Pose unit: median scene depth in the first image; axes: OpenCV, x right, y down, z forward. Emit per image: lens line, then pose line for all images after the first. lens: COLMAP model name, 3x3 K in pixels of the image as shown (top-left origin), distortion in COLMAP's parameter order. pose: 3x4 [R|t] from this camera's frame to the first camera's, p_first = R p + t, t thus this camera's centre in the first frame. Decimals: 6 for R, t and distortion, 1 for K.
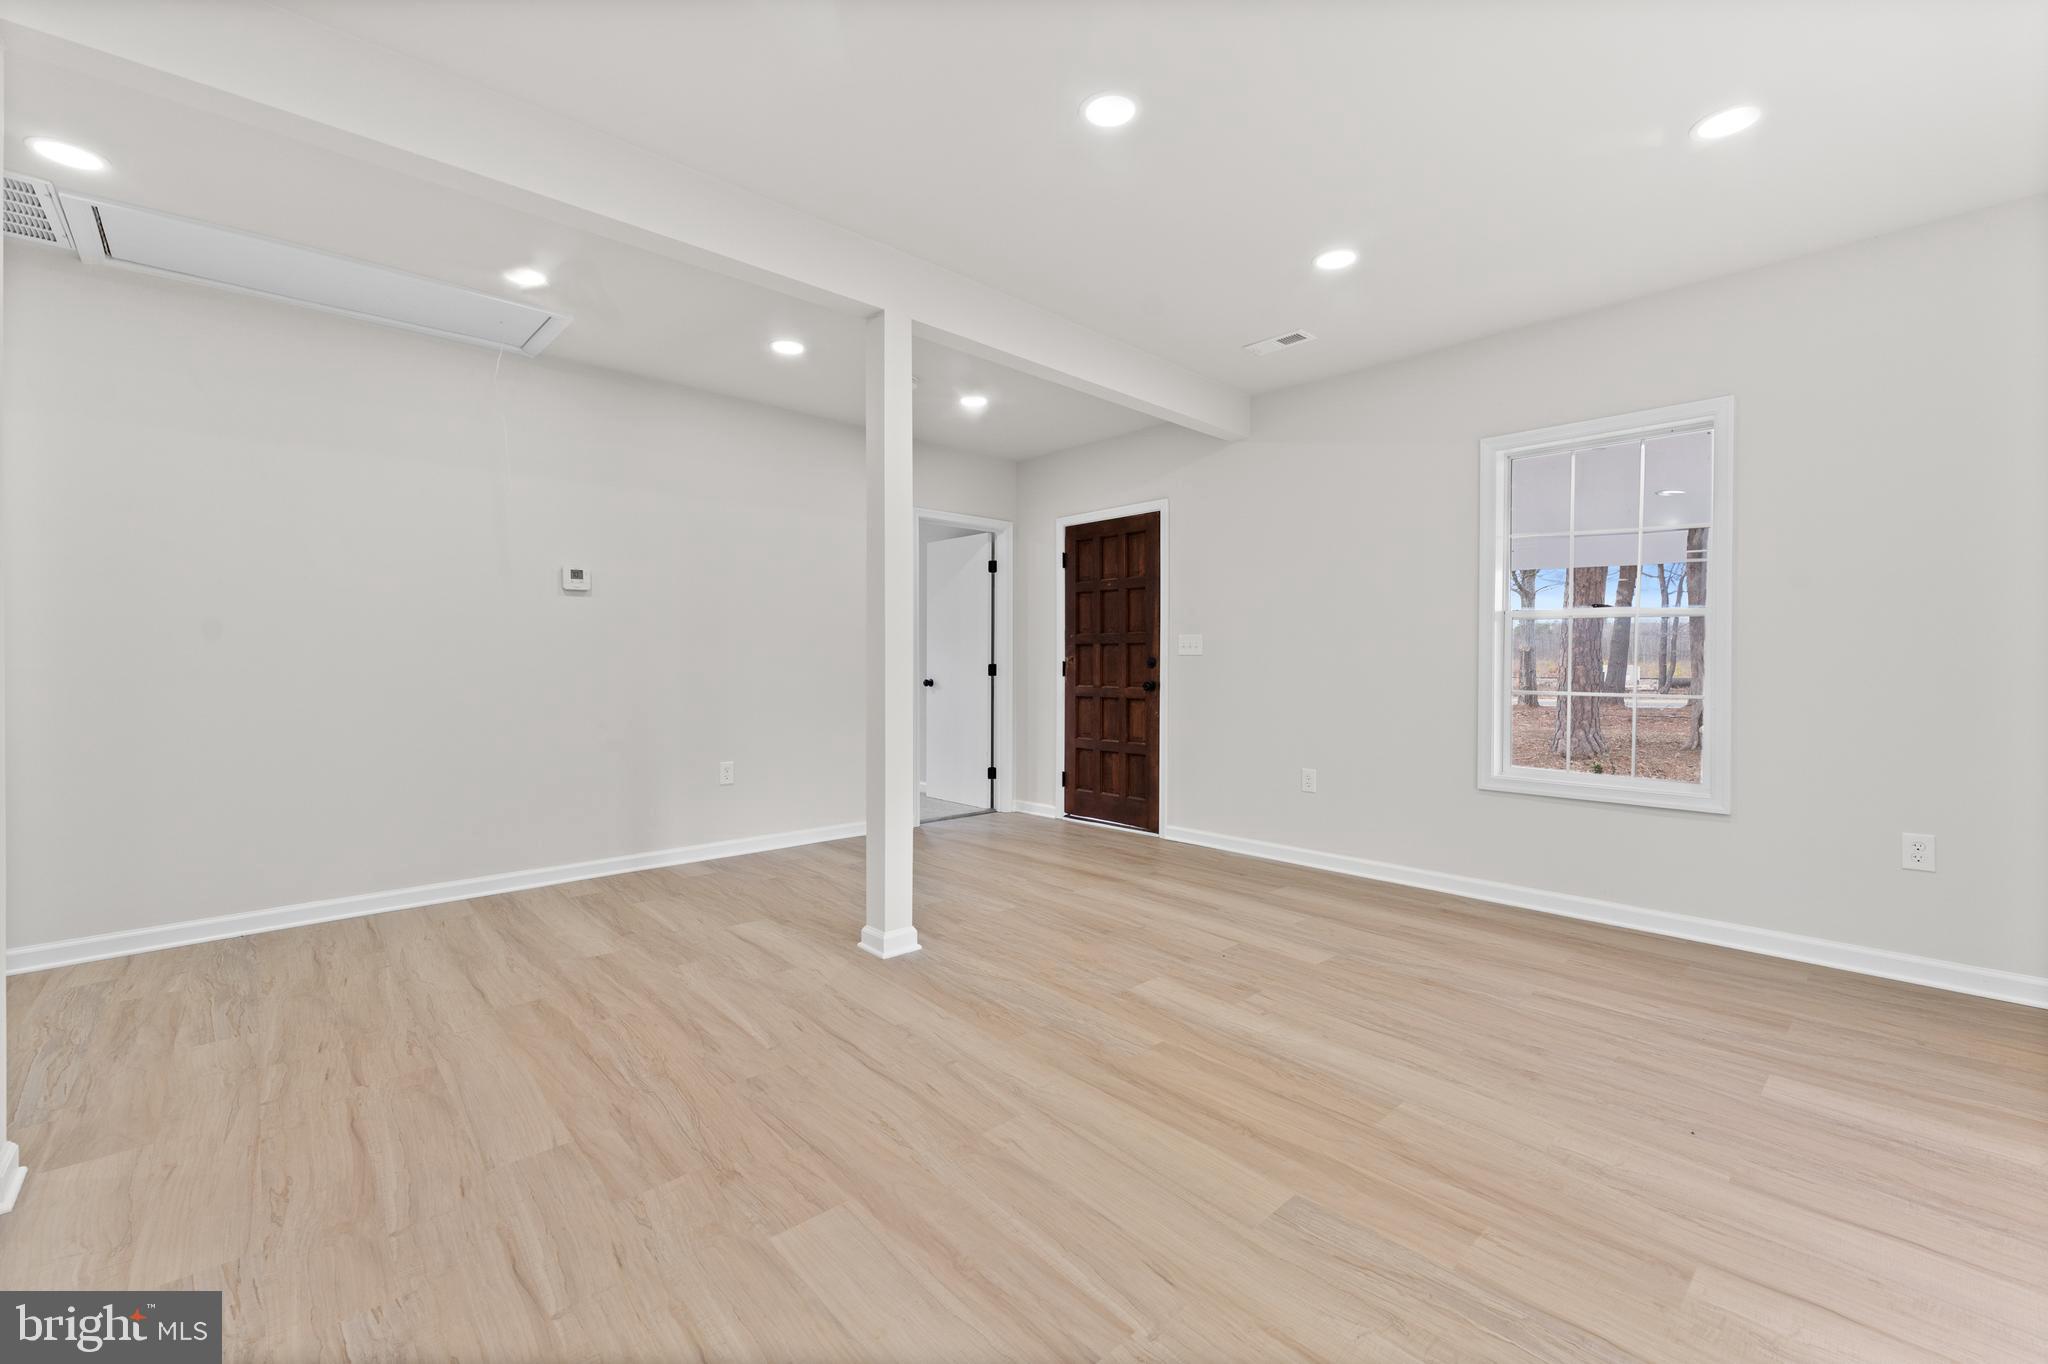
lens RADIAL K [[845.4, 0, 1014.9], [0, 845.4, 670.9], [0, 0, 1]] dist [-0.001249, -0.000460]
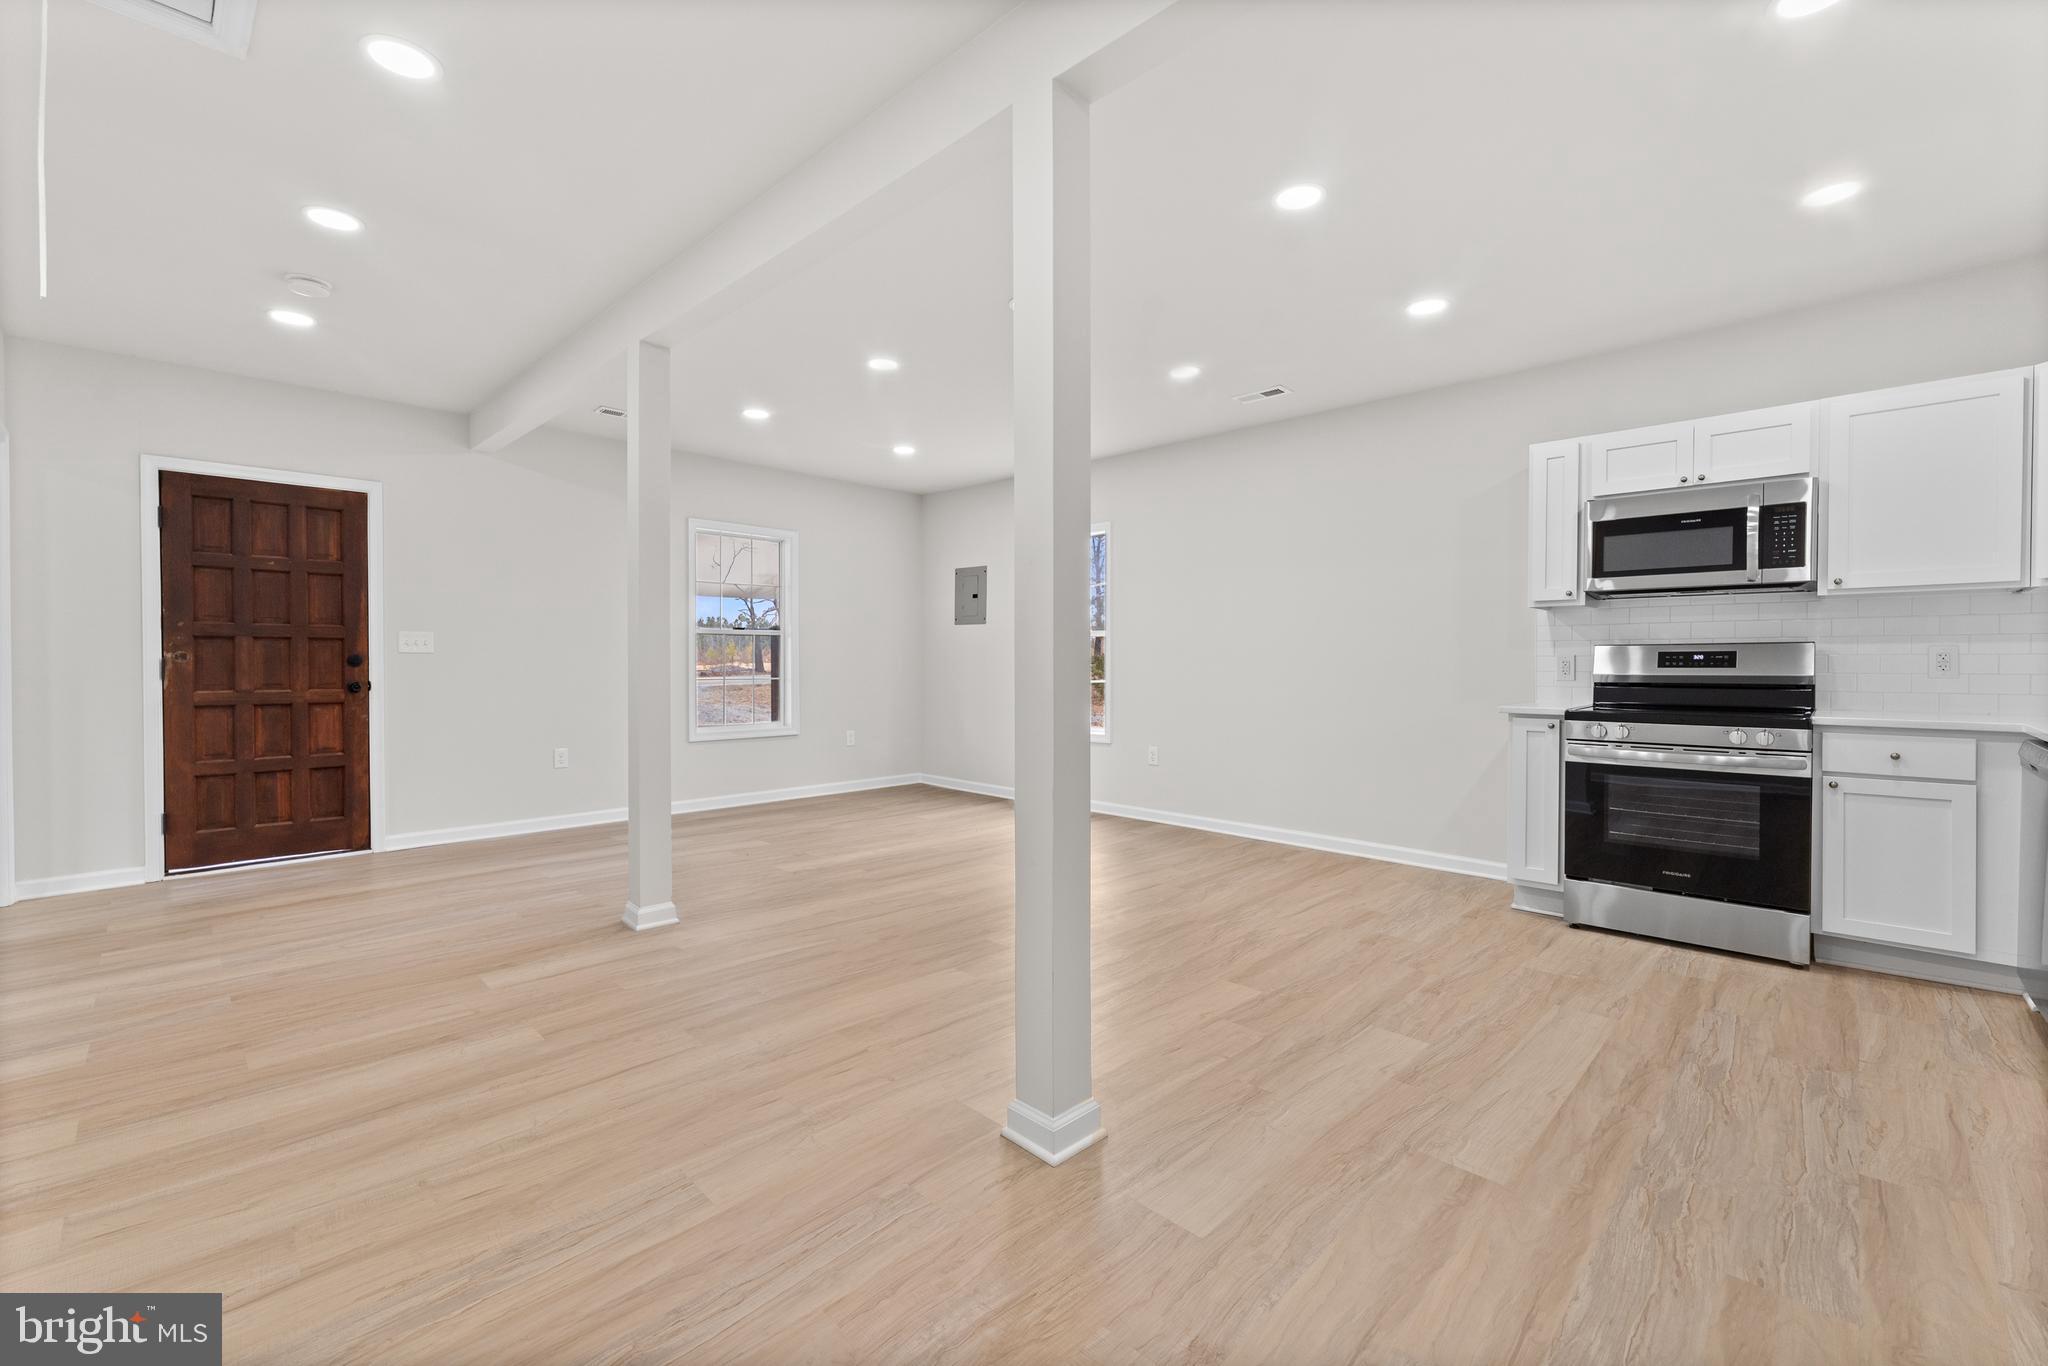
lens RADIAL K [[845.4, 0, 1014.9], [0, 845.4, 671.9], [0, 0, 1]] dist [-0.001249, -0.000460]
pose [[-0.048335, -0.014886, 0.998720, -0.970045], [0.007513, 0.999855, 0.015267, -0.007941], [-0.998803, 0.008242, -0.048216, 0.443150]]
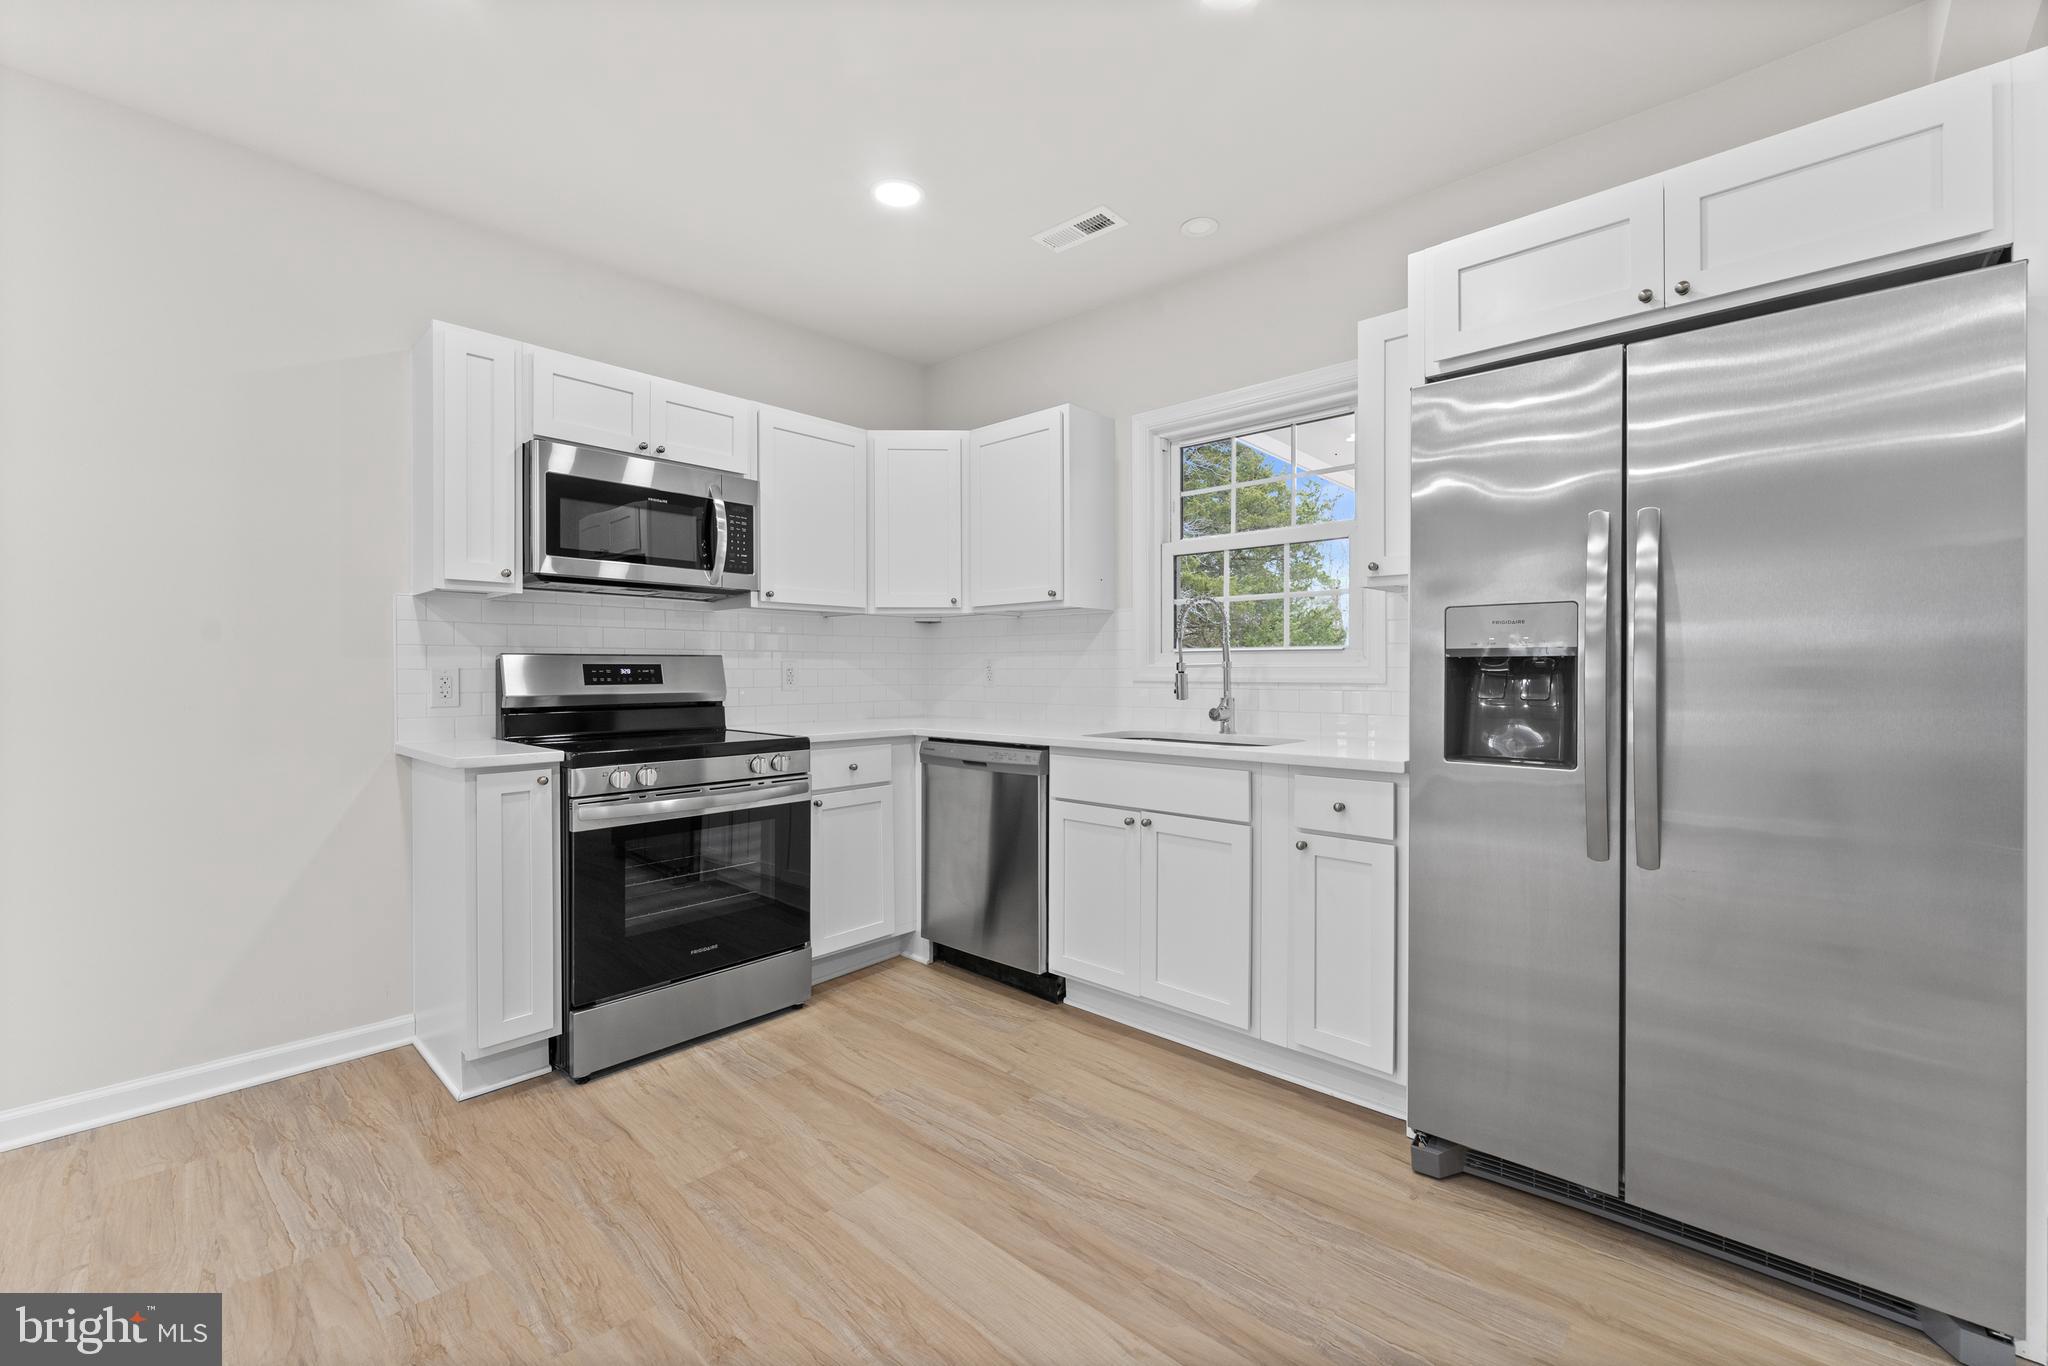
lens RADIAL K [[845.4, 0, 1014.9], [0, 845.4, 671.9], [0, 0, 1]] dist [-0.001249, -0.000460]
pose [[-0.997215, 0.000217, -0.074575, -0.392532], [-0.000457, 0.999959, 0.009026, -0.010604], [0.074574, 0.009035, -0.997175, 0.419024]]
